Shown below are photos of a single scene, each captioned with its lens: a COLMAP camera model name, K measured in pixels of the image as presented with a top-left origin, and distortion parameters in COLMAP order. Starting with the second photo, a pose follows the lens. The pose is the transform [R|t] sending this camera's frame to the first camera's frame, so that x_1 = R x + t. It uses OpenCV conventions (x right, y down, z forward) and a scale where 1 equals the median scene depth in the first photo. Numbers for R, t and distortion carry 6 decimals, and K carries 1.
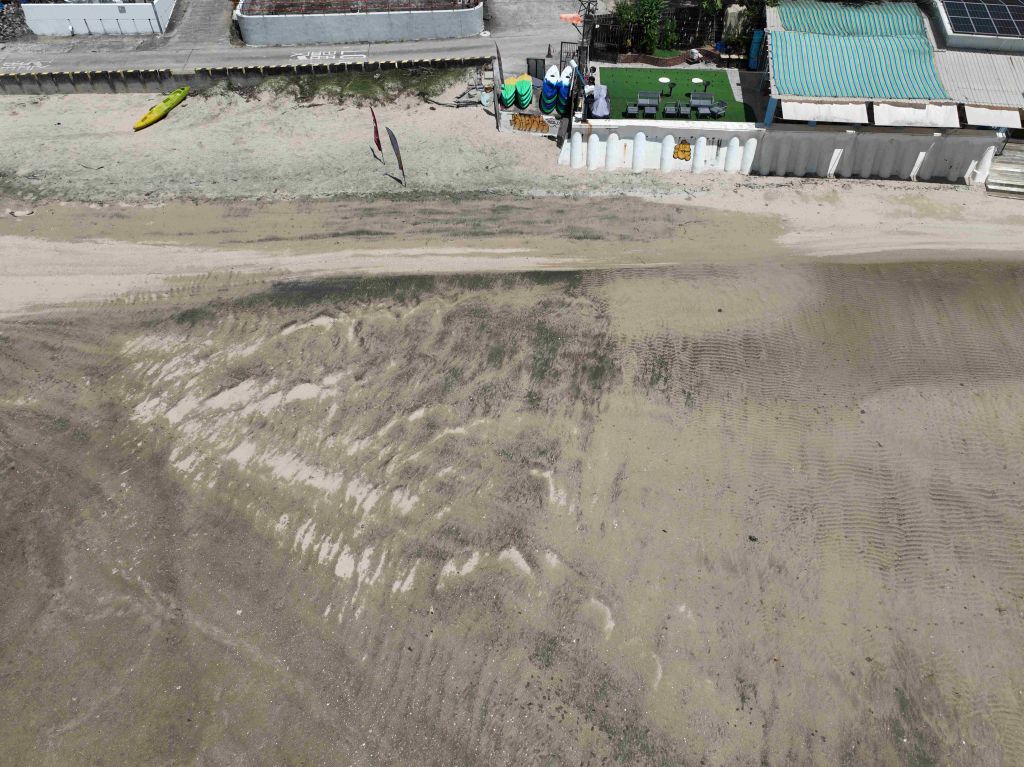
lens RADIAL K [[727.7, 0, 509.4], [0, 727.7, 385.3], [0, 0, 1]] dist [-0.005183, 0.022709]
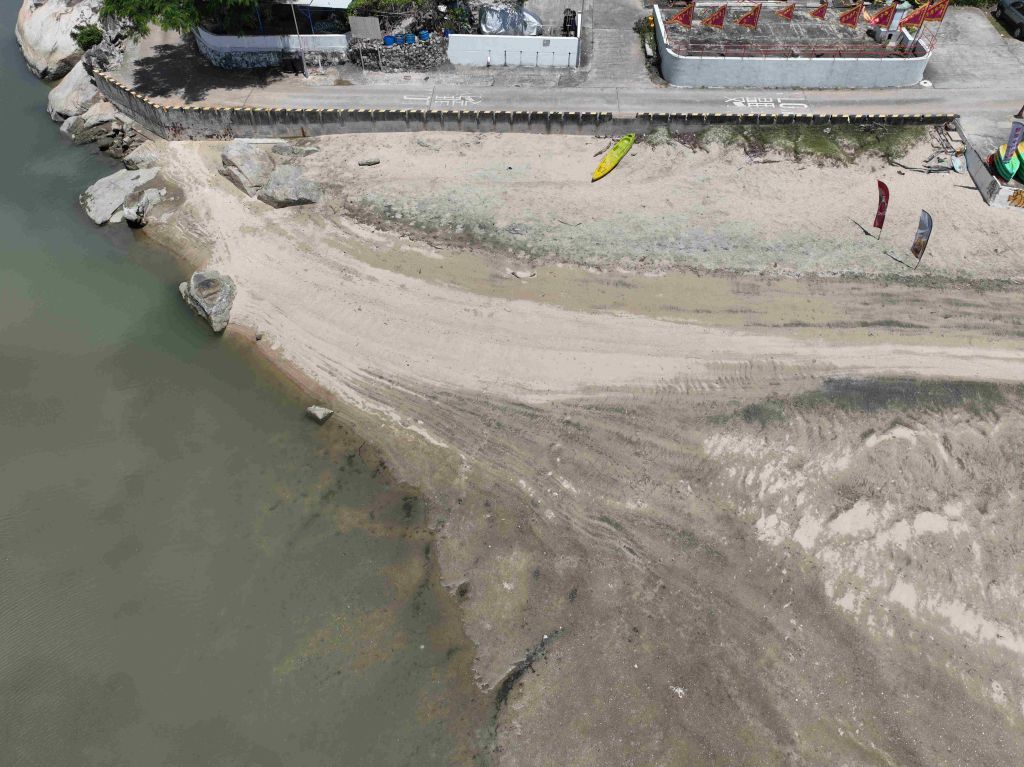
lens RADIAL K [[727.7, 0, 513.4], [0, 727.7, 382.8], [0, 0, 1]] dist [-0.005183, 0.022709]
pose [[0.993648, 0.083024, -0.075970, -0.559542], [-0.079977, 0.995898, 0.042312, -0.123070], [0.079171, -0.035967, 0.996212, 0.020382]]
